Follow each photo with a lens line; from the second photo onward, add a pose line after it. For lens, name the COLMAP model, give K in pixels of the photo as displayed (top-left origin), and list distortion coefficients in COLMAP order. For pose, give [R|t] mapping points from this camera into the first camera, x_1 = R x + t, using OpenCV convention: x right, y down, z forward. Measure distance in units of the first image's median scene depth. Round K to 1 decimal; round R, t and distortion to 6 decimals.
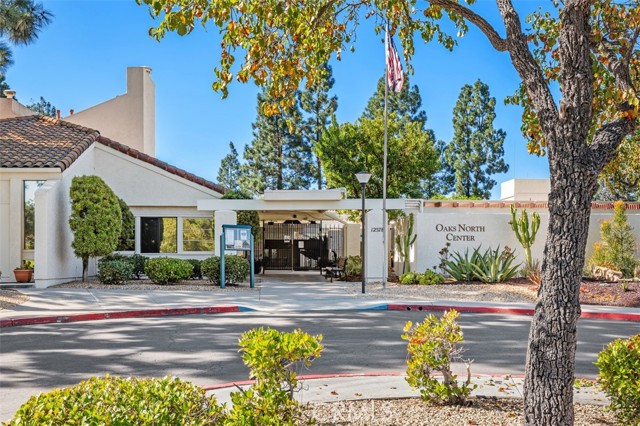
lens RADIAL K [[693.3, 0, 320.1], [0, 693.3, 258.1], [0, 0, 1]] dist [-0.002851, 0.001792]
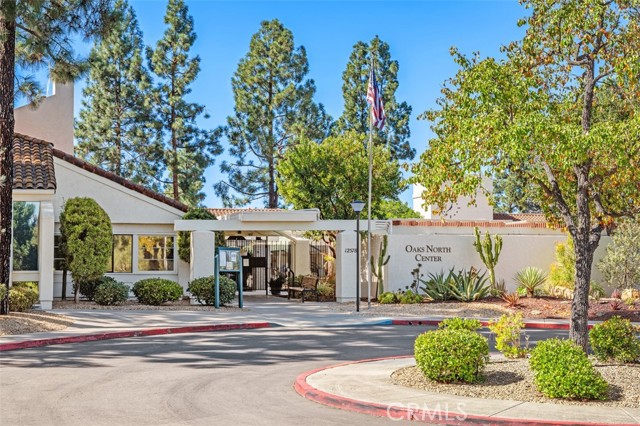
lens RADIAL K [[1063.4, 0, 320.0], [0, 1063.4, 213.0], [0, 0, 1]] dist [-0.010192, -0.000125]
pose [[0.980323, 0.009948, 0.197147, -0.074597], [0.000665, 0.998557, -0.053692, -0.003318], [-0.197397, 0.052766, 0.978903, -0.145134]]
